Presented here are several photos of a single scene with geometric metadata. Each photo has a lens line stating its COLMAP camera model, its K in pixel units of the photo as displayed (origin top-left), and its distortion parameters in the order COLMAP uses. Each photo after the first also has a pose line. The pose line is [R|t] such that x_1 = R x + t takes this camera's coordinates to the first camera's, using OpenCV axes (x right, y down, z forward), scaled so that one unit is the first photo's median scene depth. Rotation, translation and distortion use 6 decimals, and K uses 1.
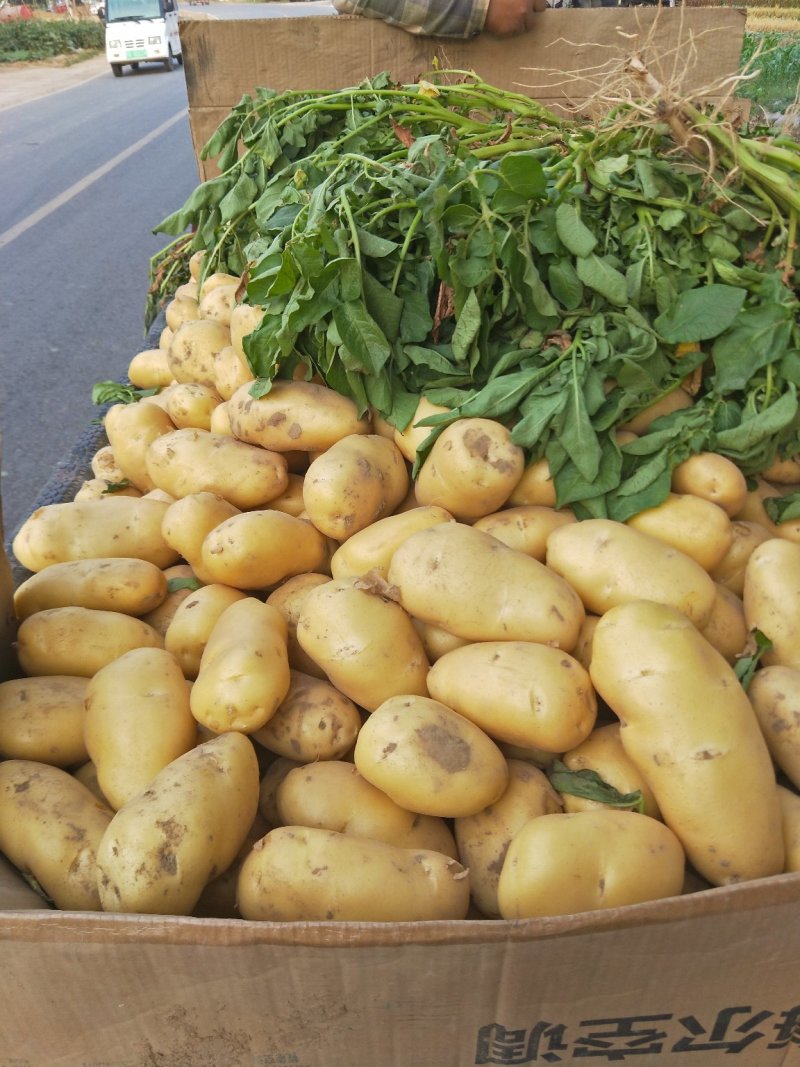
lens RADIAL K [[832.7, 0, 400.0], [0, 832.7, 533.5], [0, 0, 1]] dist [-0.008139, -0.006247]
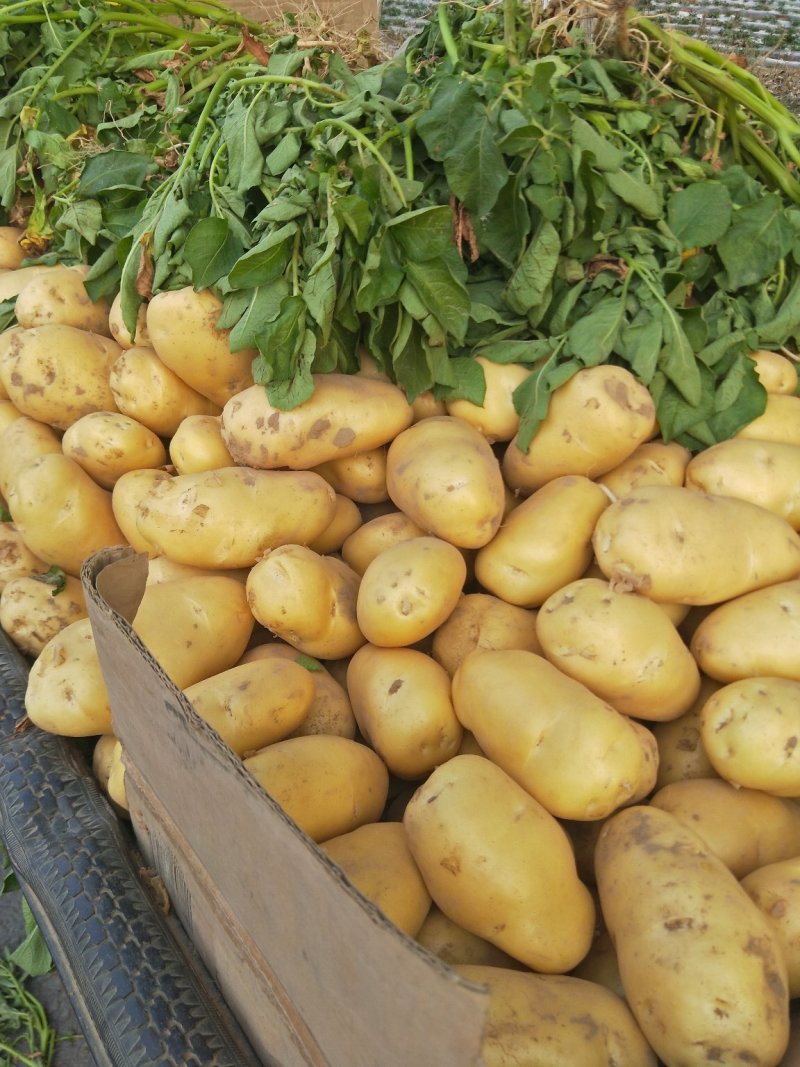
lens RADIAL K [[832.7, 0, 400.0], [0, 832.7, 533.5], [0, 0, 1]] dist [-0.008139, -0.006247]
pose [[0.838316, -0.313359, 0.446130, -0.465945], [0.274129, 0.949621, 0.151896, -0.141871], [-0.471252, -0.005039, 0.881984, 0.271025]]
